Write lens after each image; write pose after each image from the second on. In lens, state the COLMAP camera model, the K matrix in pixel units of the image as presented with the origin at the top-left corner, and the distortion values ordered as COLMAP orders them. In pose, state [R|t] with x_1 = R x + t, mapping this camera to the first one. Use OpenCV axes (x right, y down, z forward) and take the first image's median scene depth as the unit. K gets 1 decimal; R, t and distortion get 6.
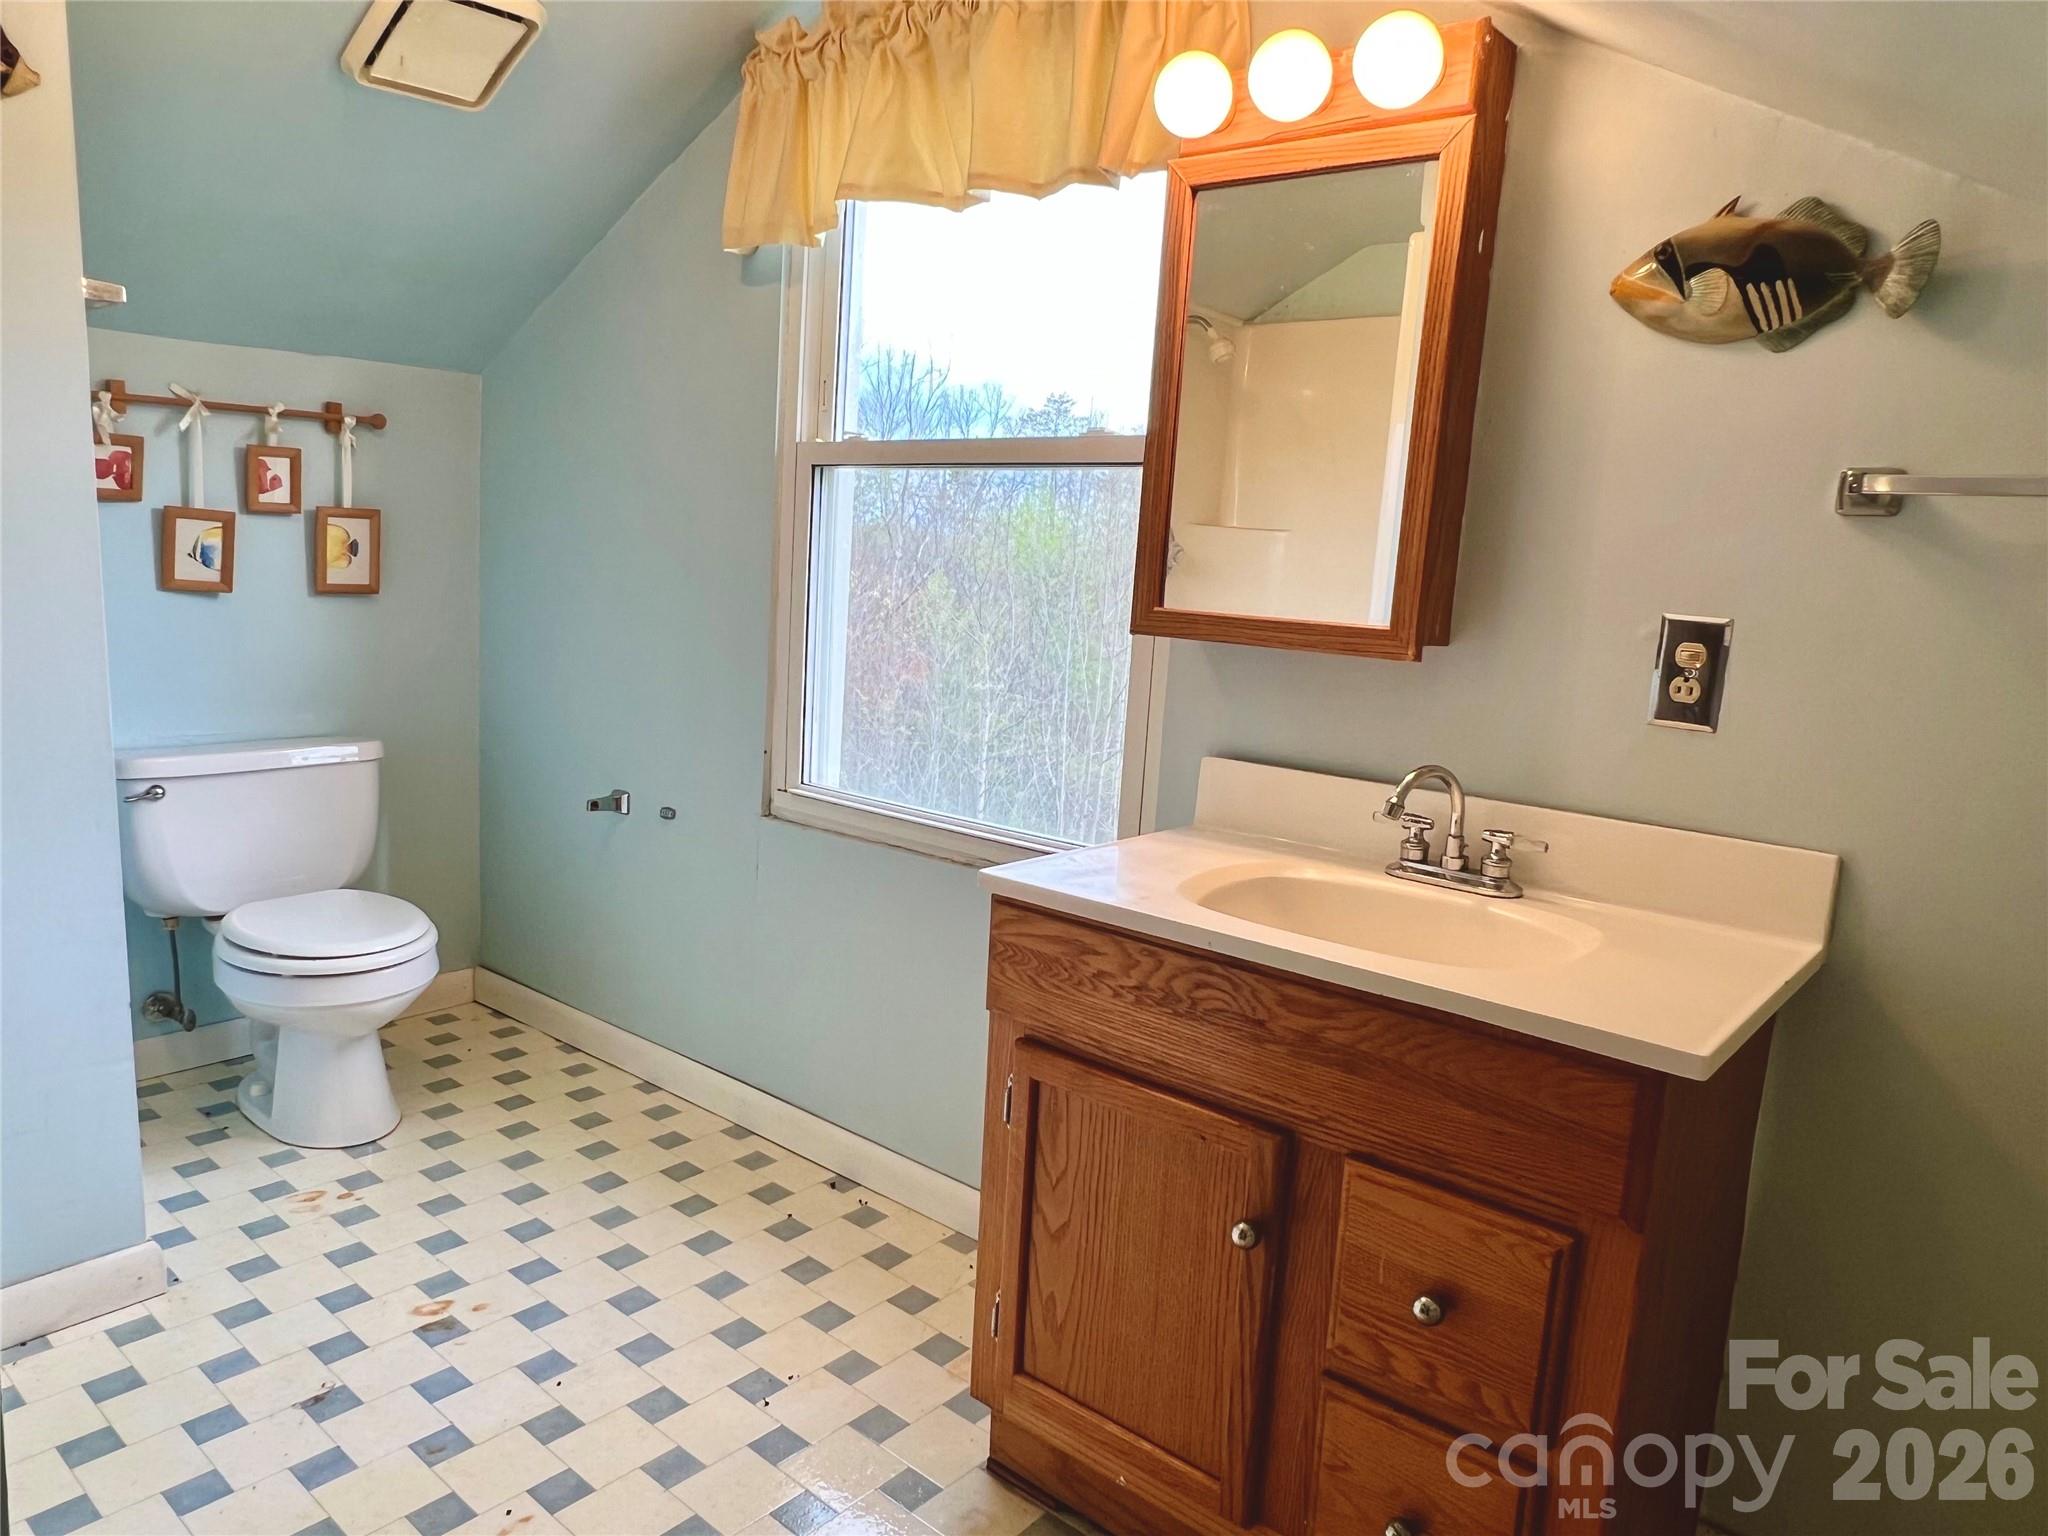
lens RADIAL K [[1416.4, 0, 1024.0], [0, 1416.4, 768.0], [0, 0, 1]] dist [0.038722, 0.002315]
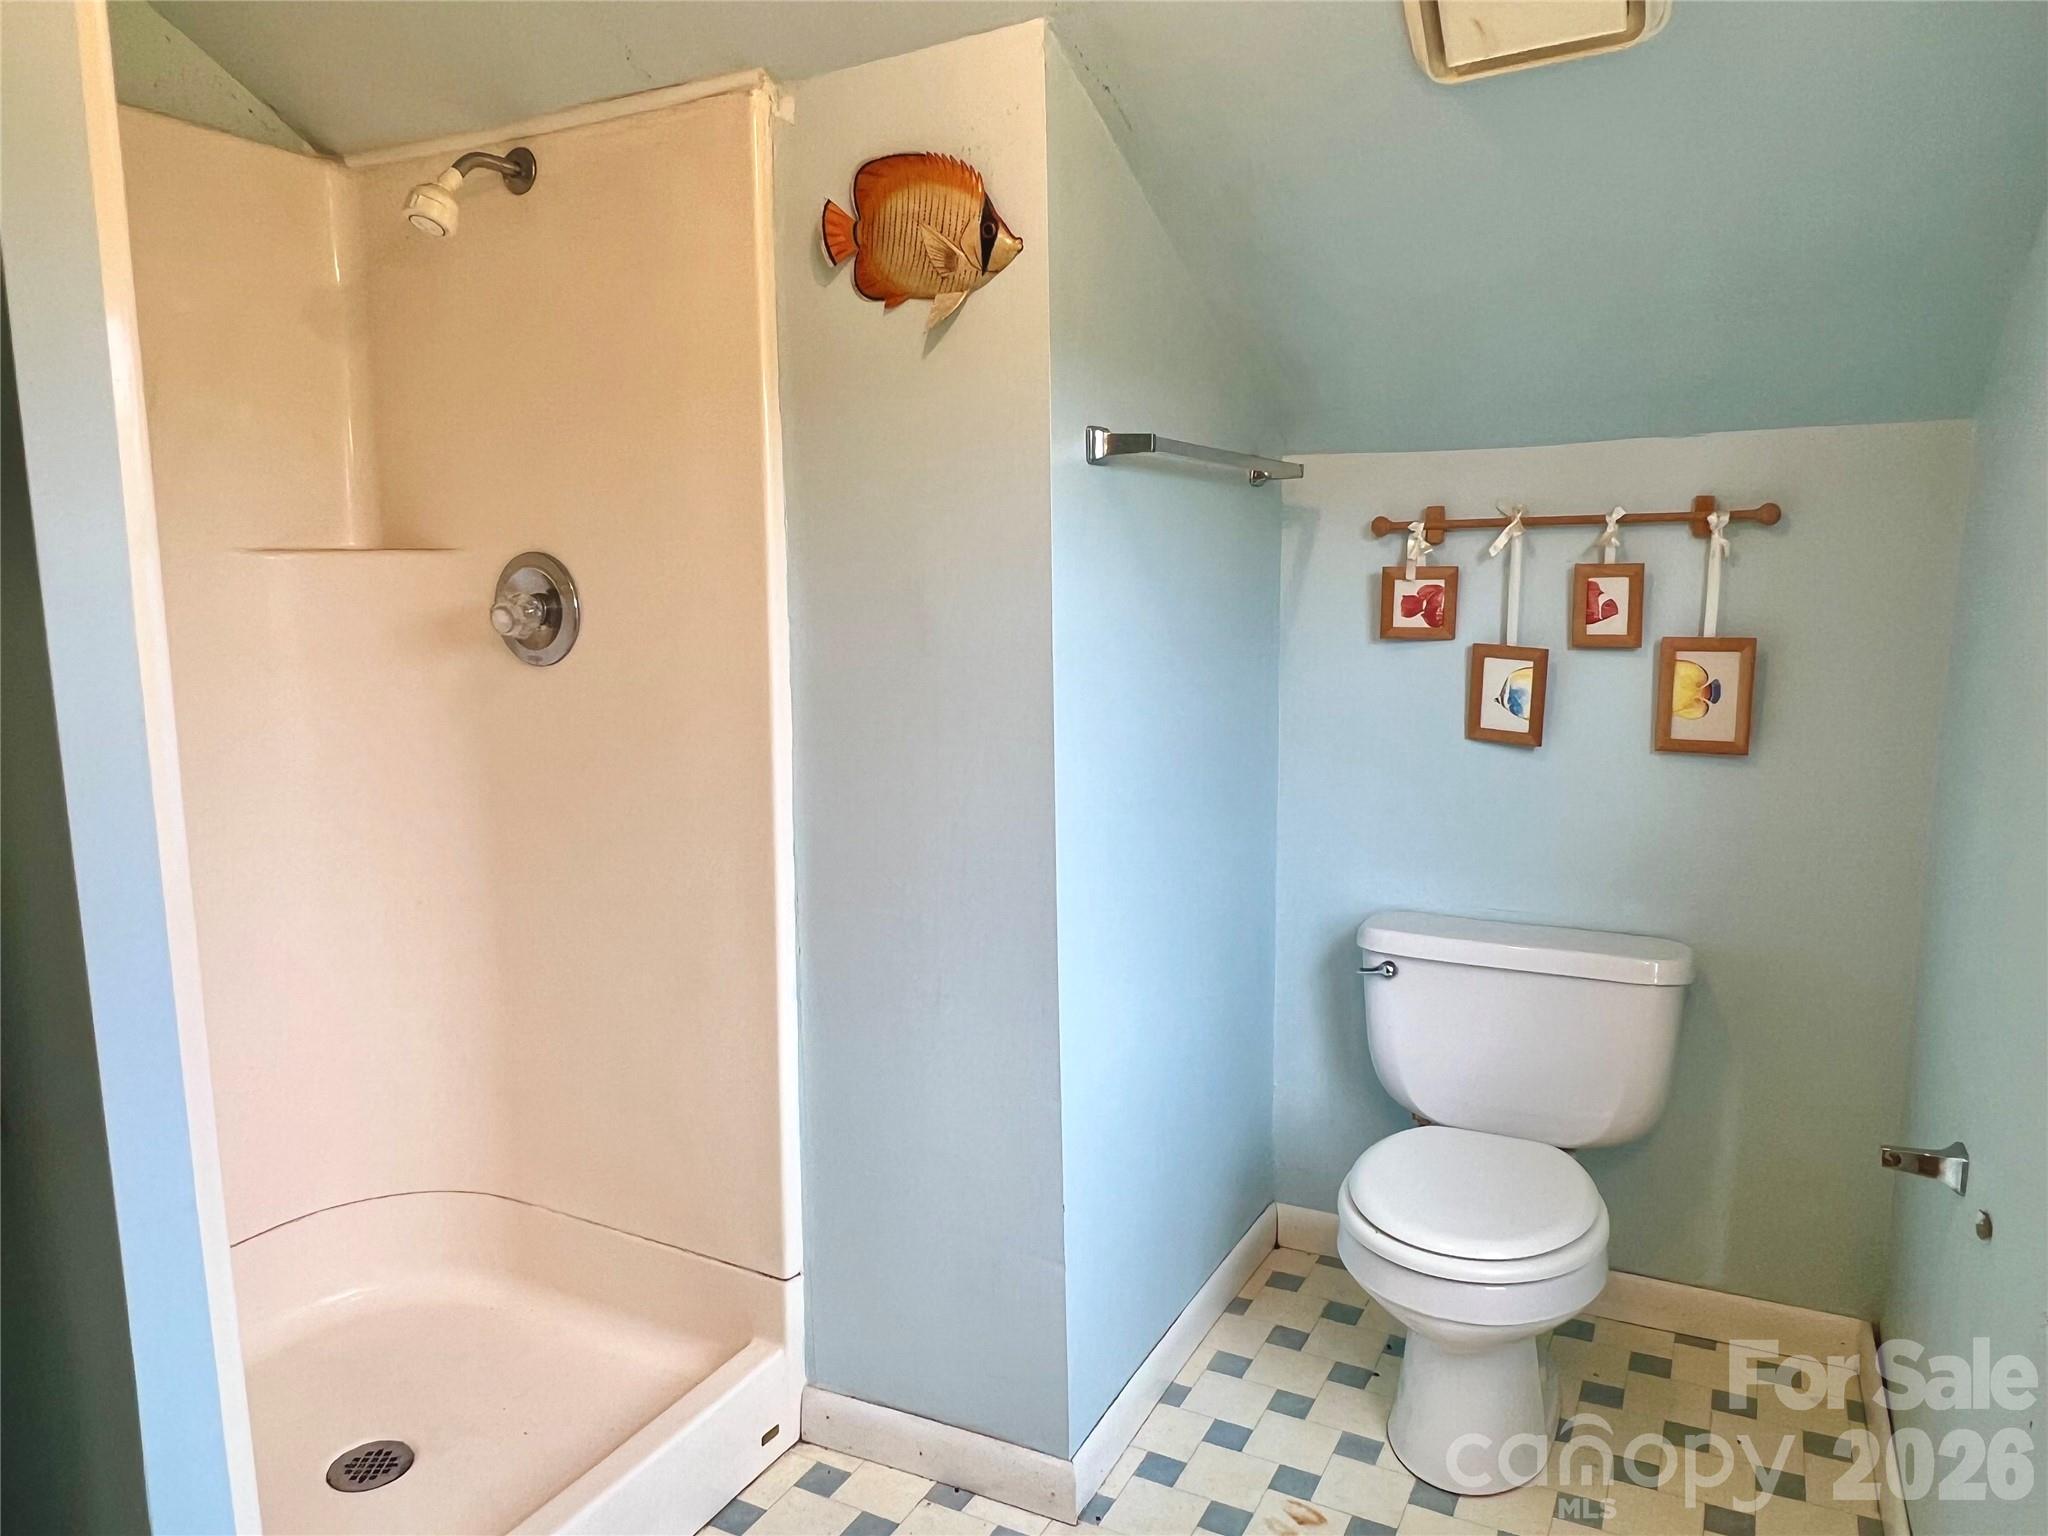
lens RADIAL K [[1416.4, 0, 1024.0], [0, 1416.4, 768.0], [0, 0, 1]] dist [0.038722, 0.002315]
pose [[0.231829, 0.090747, -0.968515, 0.165579], [-0.135586, 0.988935, 0.060206, -0.119790], [0.963261, 0.117359, 0.241567, 0.527562]]
